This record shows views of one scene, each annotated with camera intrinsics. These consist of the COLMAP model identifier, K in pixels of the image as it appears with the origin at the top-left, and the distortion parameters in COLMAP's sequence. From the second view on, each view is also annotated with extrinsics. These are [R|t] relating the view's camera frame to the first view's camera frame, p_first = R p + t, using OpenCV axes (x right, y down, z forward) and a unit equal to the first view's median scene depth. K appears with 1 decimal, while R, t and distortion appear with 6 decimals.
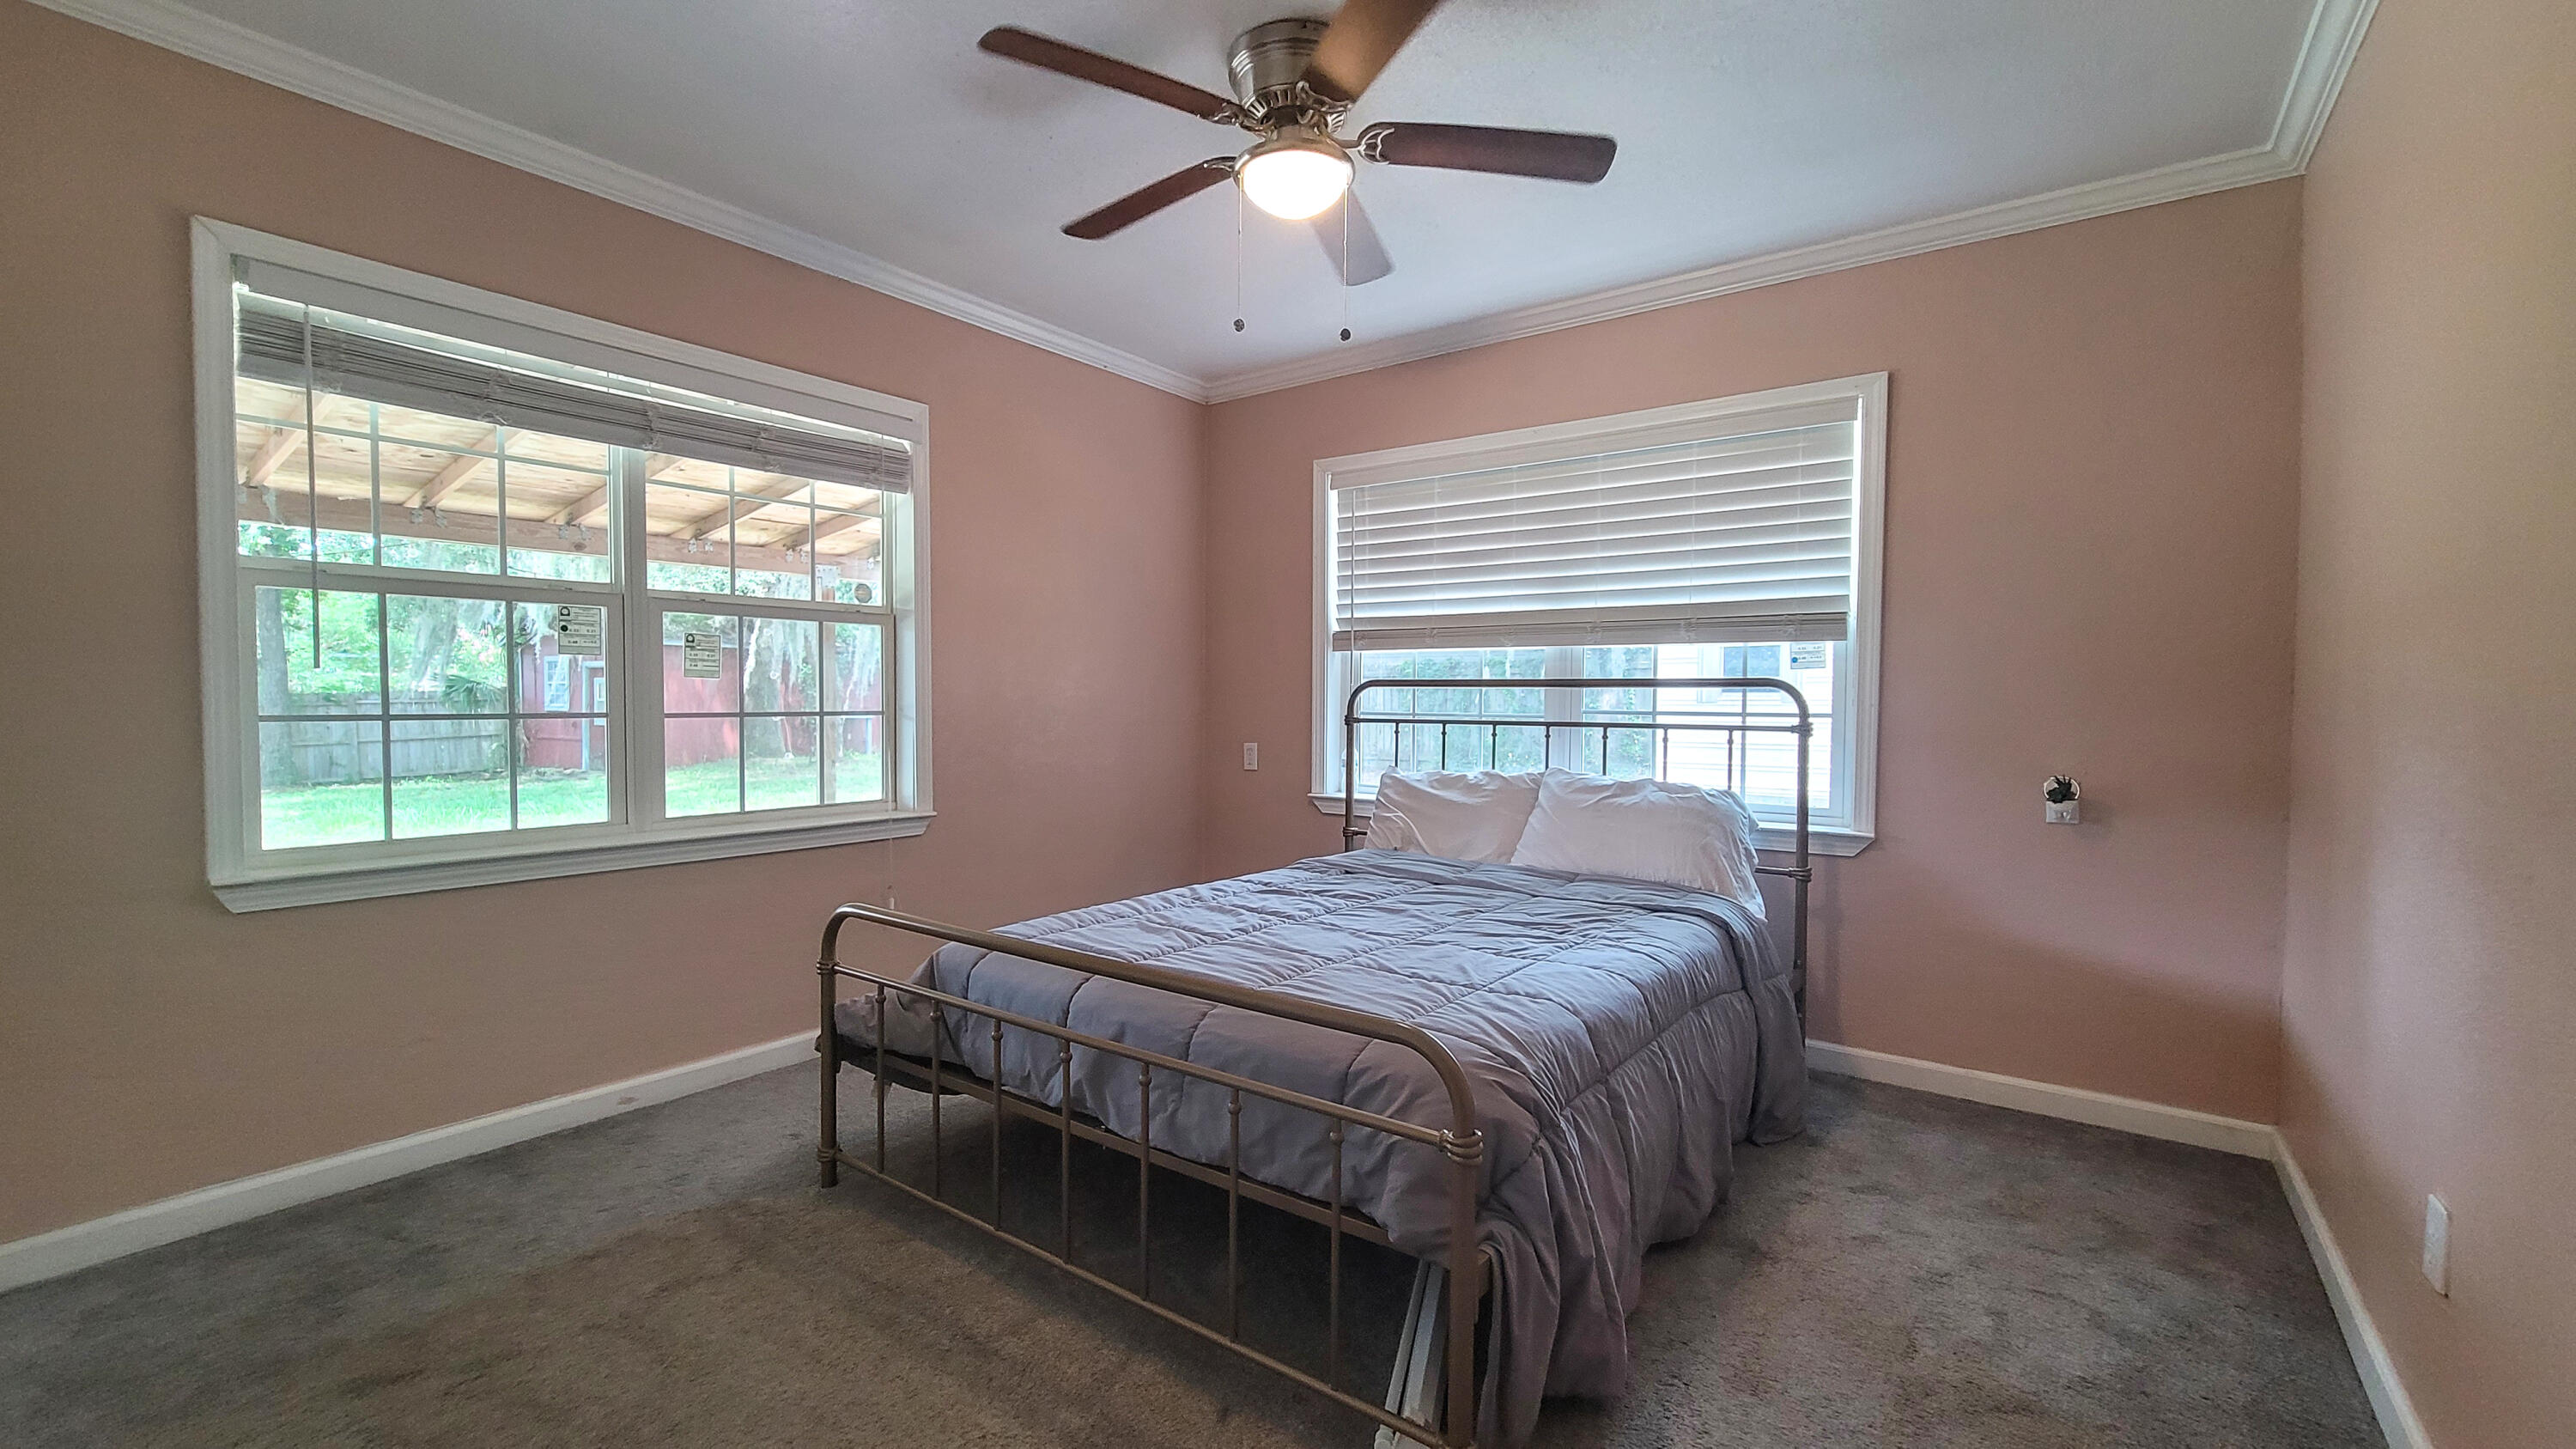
lens RADIAL K [[1059.4, 0, 1280.4], [0, 1059.4, 732.7], [0, 0, 1]] dist [0.000691, -0.000238]
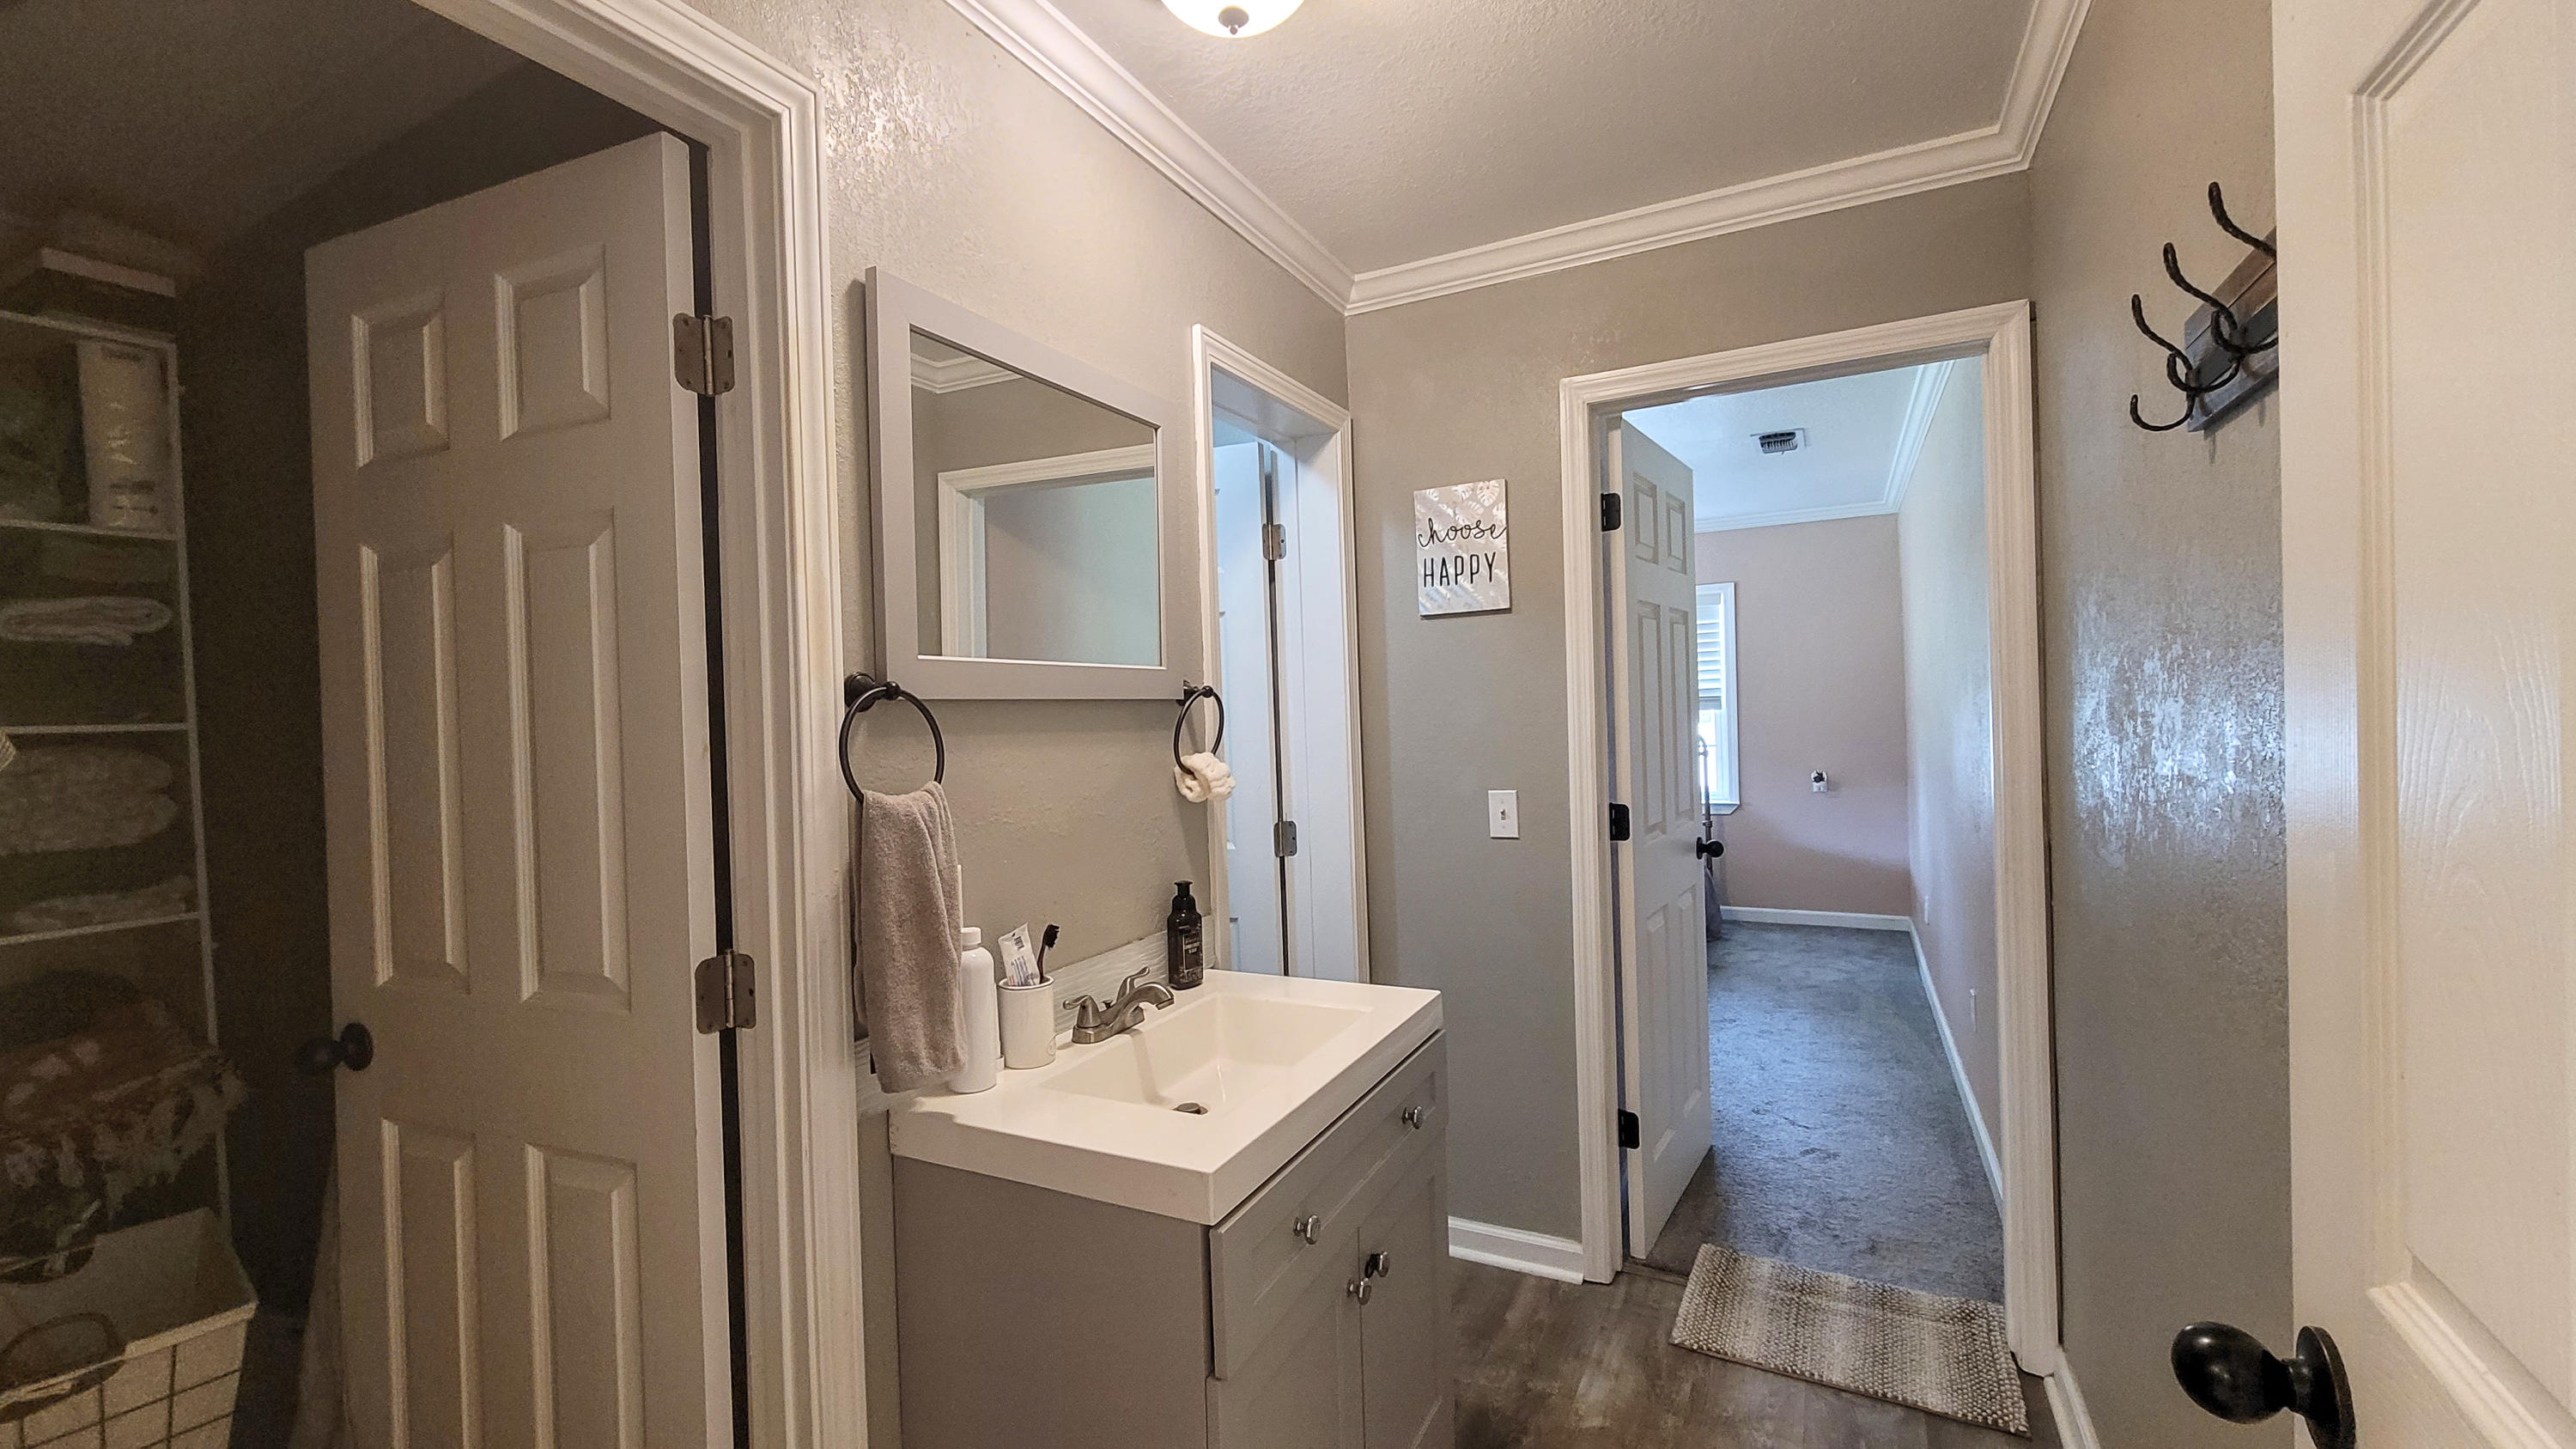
lens RADIAL K [[1059.4, 0, 1278.0], [0, 1059.4, 735.6], [0, 0, 1]] dist [0.000691, -0.000238]
pose [[0.985911, -0.039669, 0.162501, -0.733595], [0.043154, 0.998907, -0.017972, -0.040929], [-0.161610, 0.024731, 0.986545, -1.003723]]
